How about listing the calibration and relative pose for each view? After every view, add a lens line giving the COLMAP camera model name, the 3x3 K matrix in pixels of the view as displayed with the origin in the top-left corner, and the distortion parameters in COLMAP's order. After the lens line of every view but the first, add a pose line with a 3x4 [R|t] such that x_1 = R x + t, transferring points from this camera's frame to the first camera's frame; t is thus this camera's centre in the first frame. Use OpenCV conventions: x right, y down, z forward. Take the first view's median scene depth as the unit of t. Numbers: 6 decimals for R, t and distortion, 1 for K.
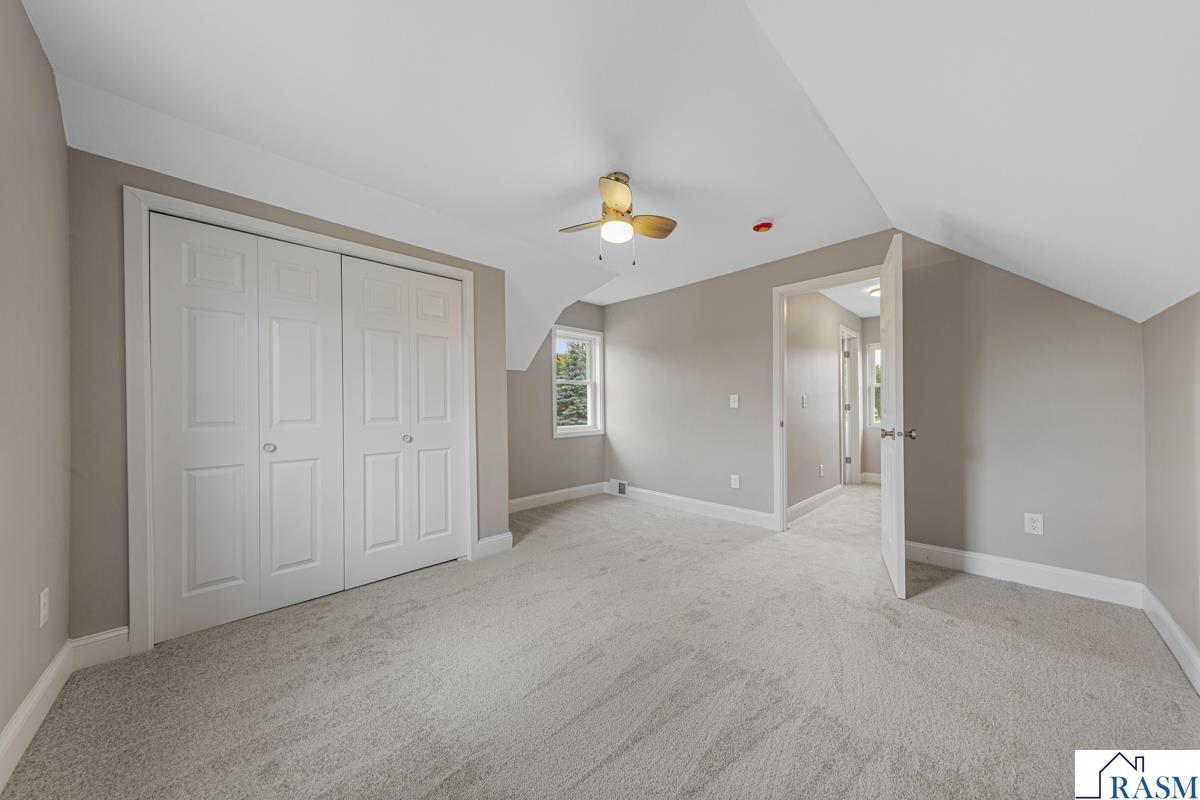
lens RADIAL K [[398.2, 0, 600.9], [0, 398.2, 400.4], [0, 0, 1]] dist [0.001640, 0.000026]
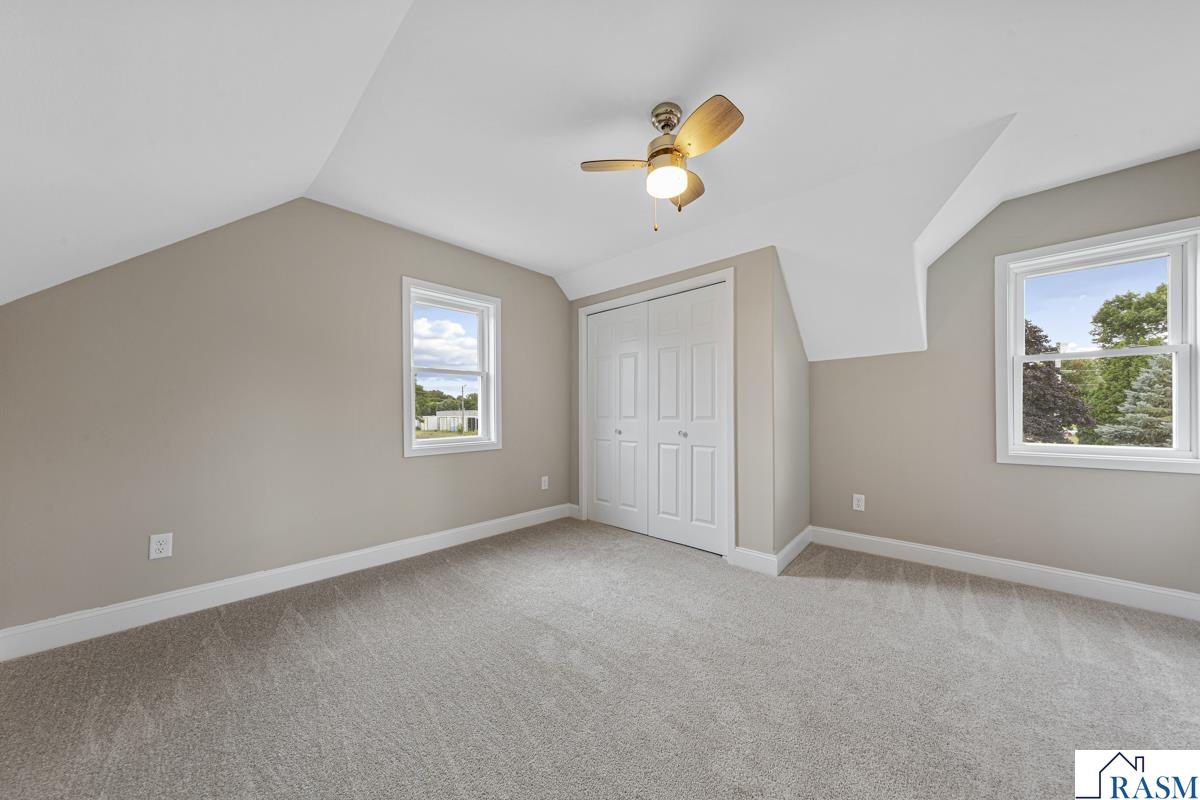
lens RADIAL K [[398.2, 0, 601.3], [0, 398.2, 412.1], [0, 0, 1]] dist [0.001640, 0.000026]
pose [[0.020573, 0.006852, -0.999765, 0.697123], [0.019481, 0.999784, 0.007253, 0.015949], [0.999599, -0.019625, 0.020435, 0.718589]]
